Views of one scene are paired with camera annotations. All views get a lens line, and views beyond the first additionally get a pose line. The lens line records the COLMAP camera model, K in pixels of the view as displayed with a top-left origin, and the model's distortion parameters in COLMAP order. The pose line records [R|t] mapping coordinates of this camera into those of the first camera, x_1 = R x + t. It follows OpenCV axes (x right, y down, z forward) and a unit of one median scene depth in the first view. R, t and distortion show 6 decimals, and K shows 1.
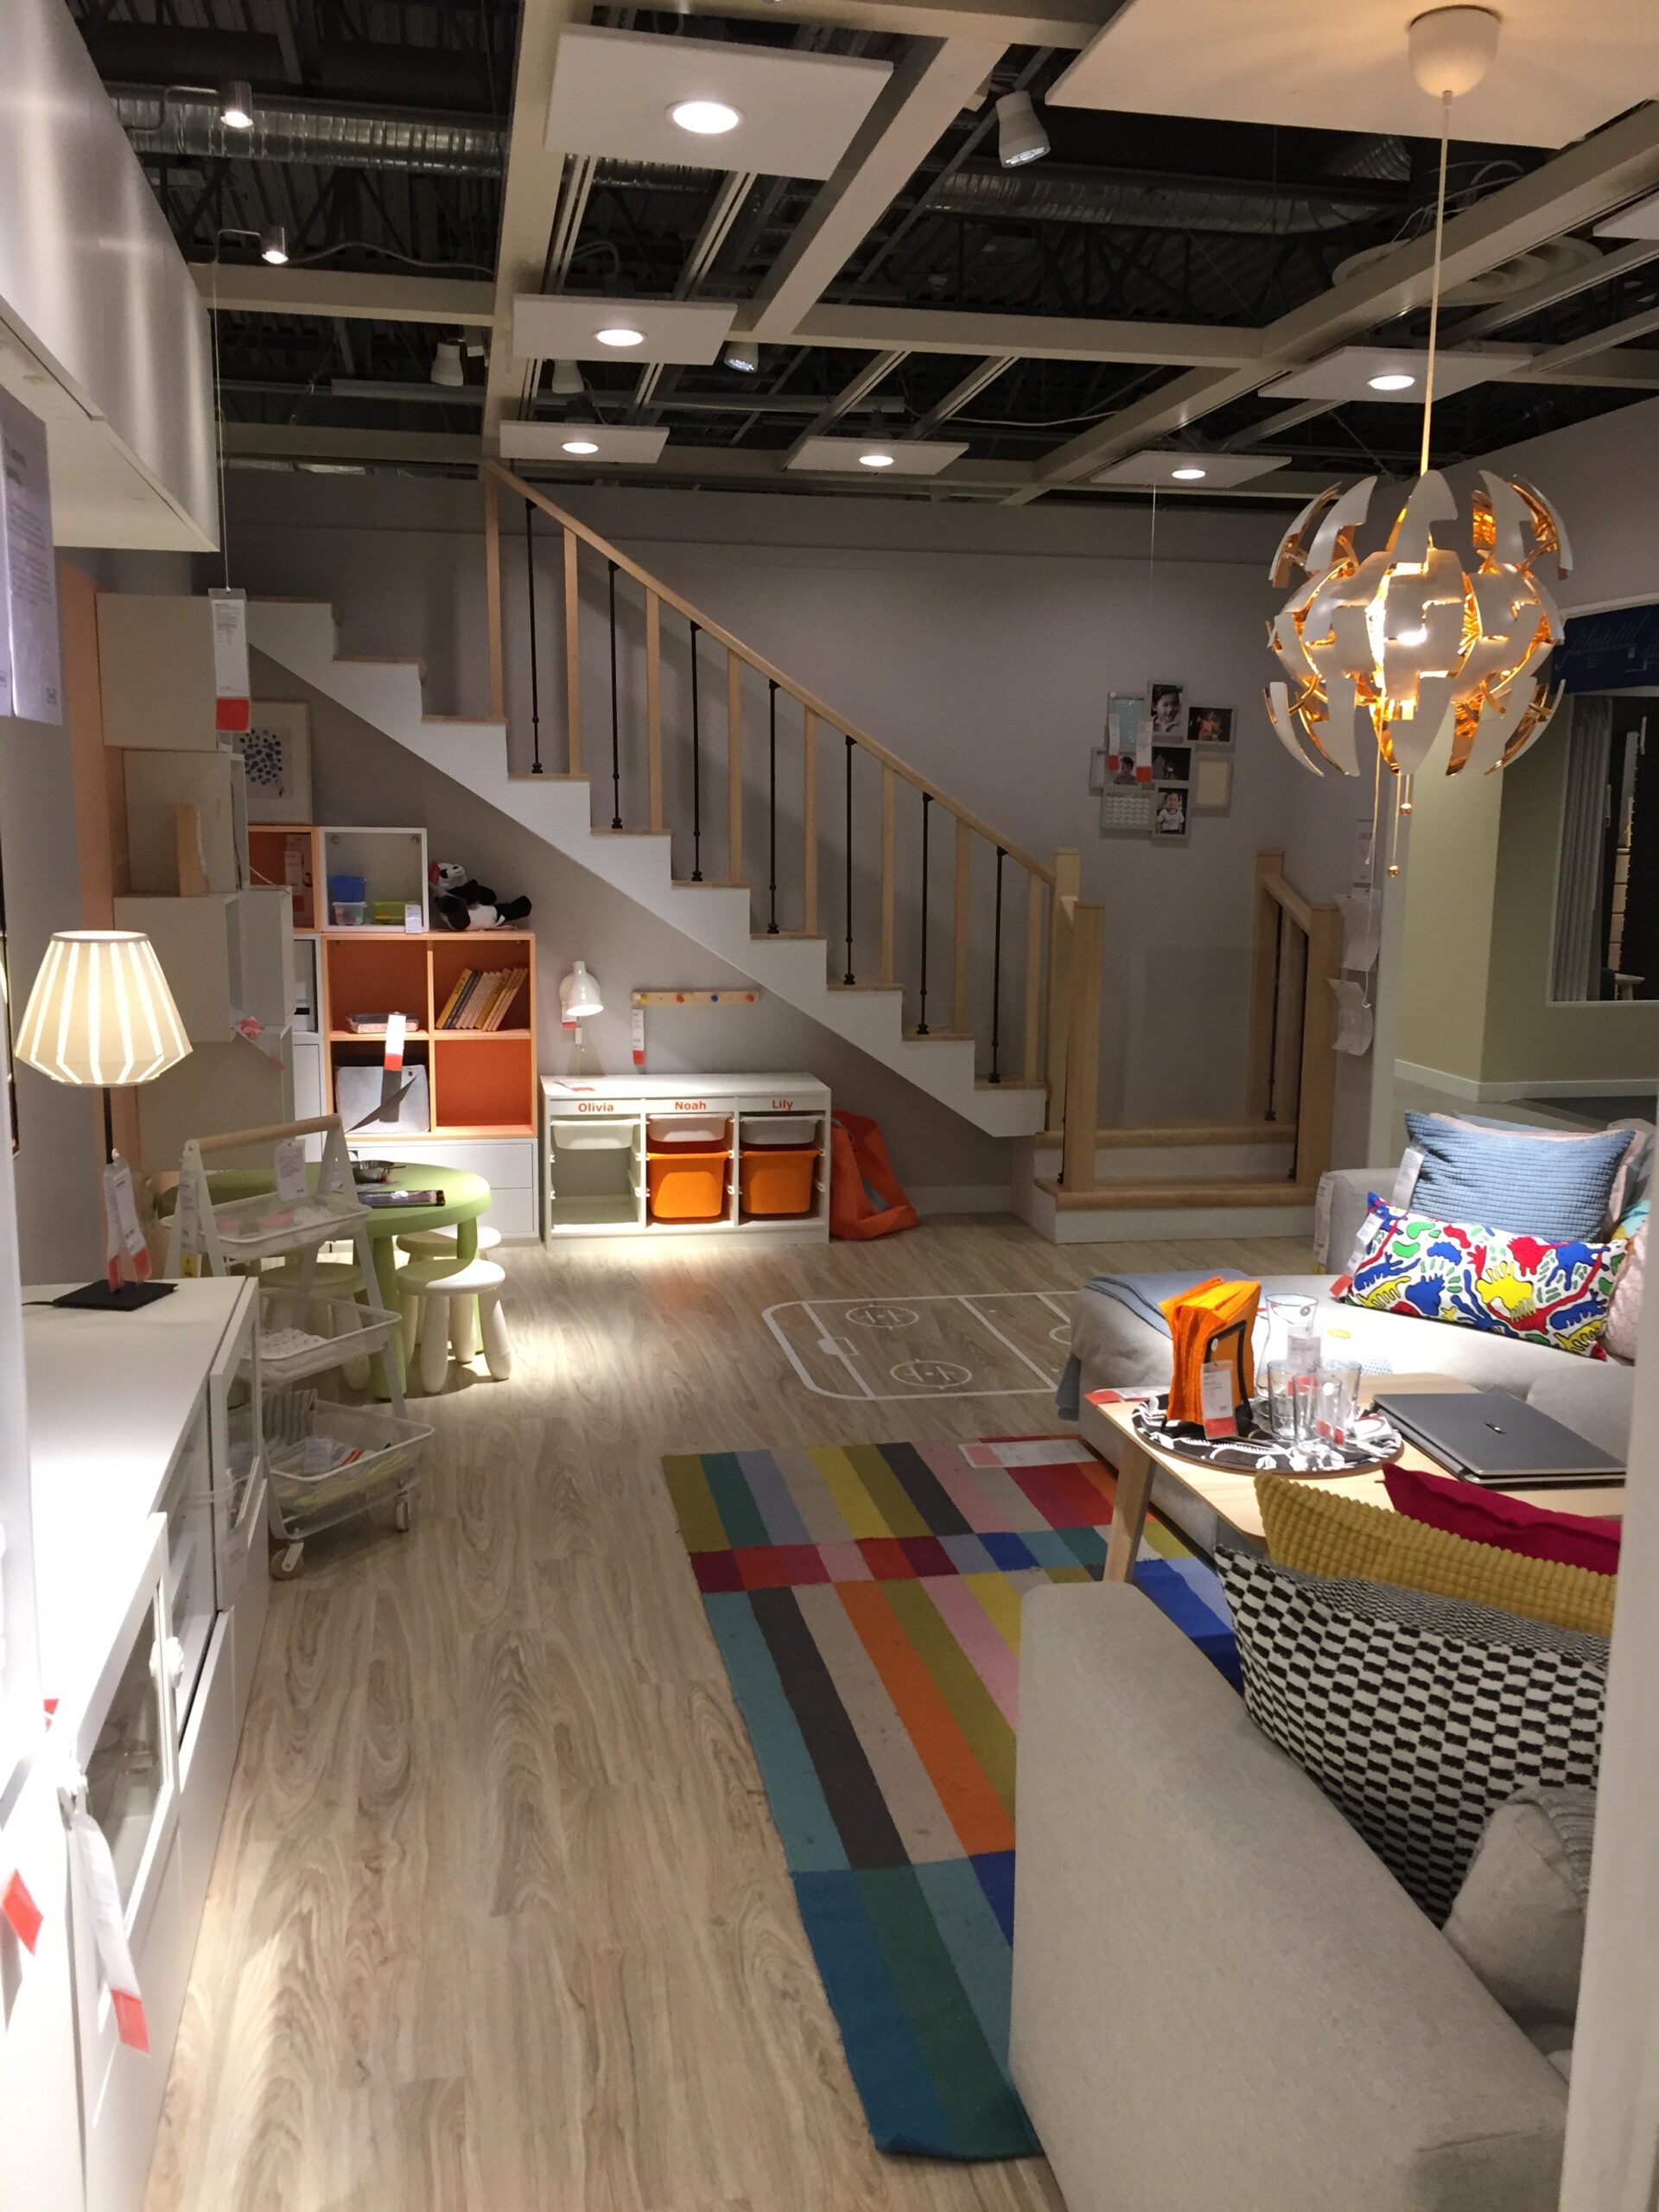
lens RADIAL K [[1862.3, 0, 779.6], [0, 1862.3, 1104.2], [0, 0, 1]] dist [0.073463, 0.001537]
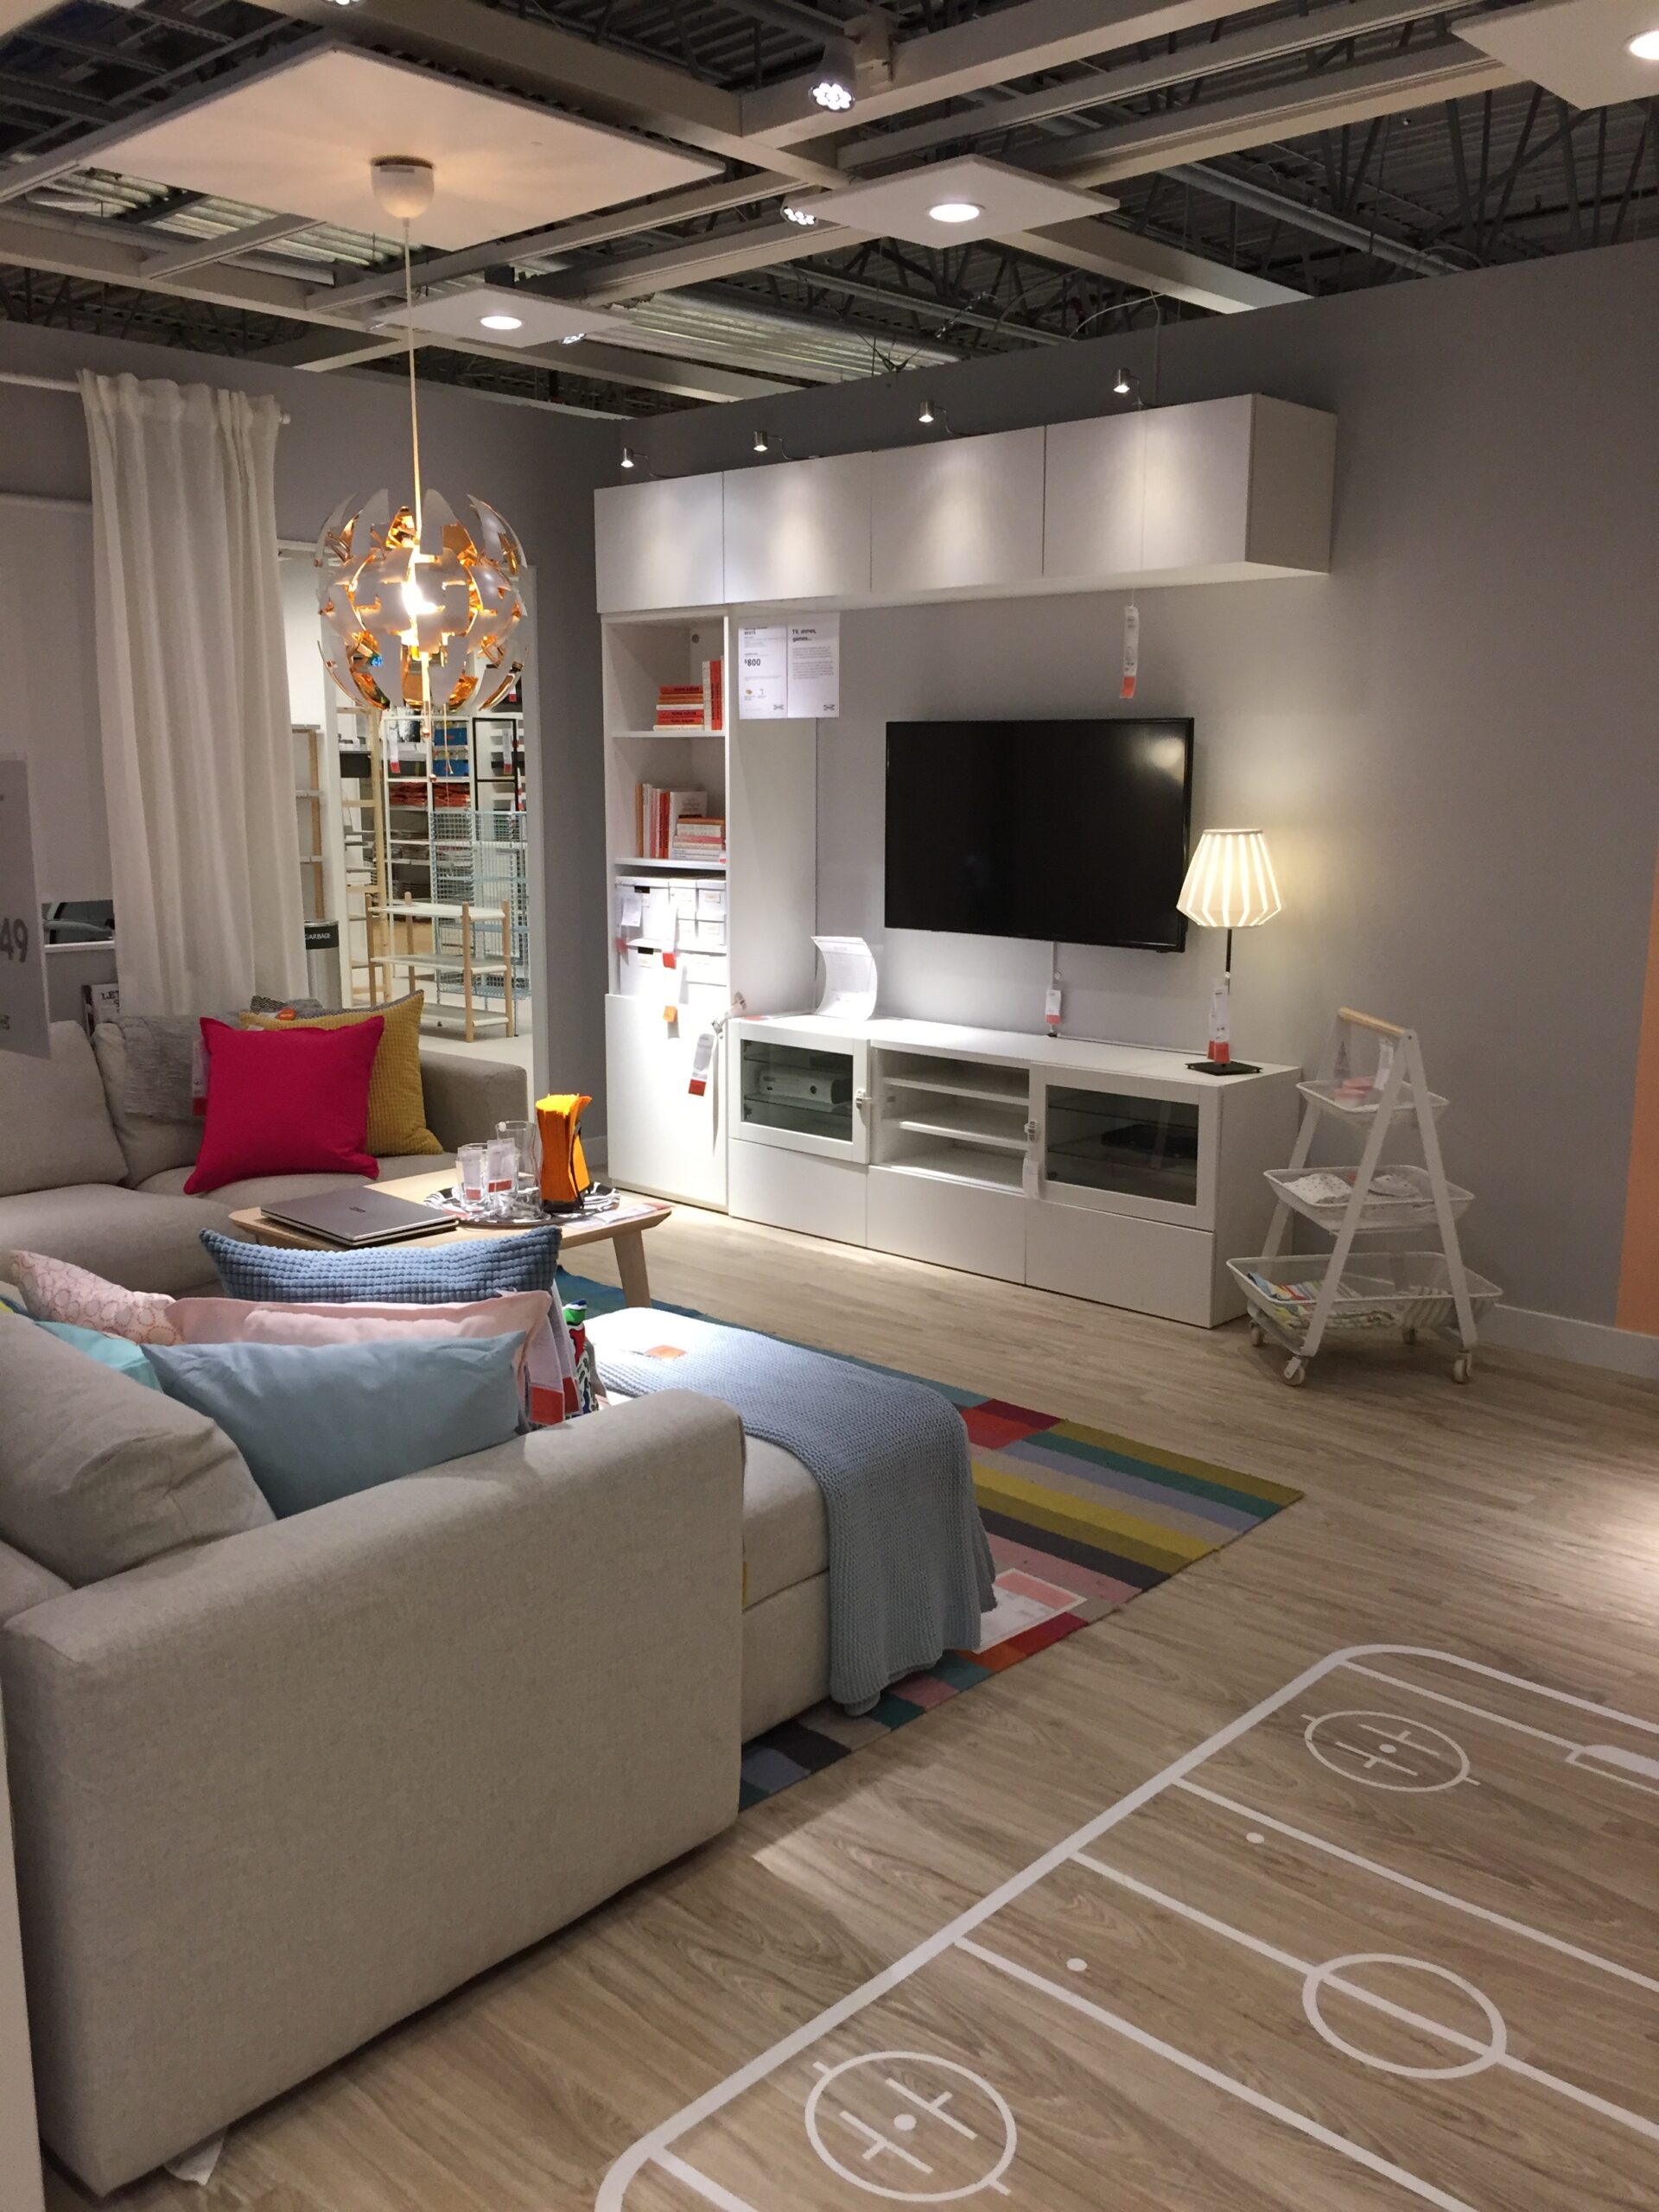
lens RADIAL K [[1899.9, 0, 829.5], [0, 1899.9, 1106.0], [0, 0, 1]] dist [0.001048, 0.000133]
pose [[-0.797305, 0.100018, -0.595233, 0.719609], [-0.098886, 0.951204, 0.292288, -0.251485], [0.595422, 0.291902, -0.748509, 1.726253]]
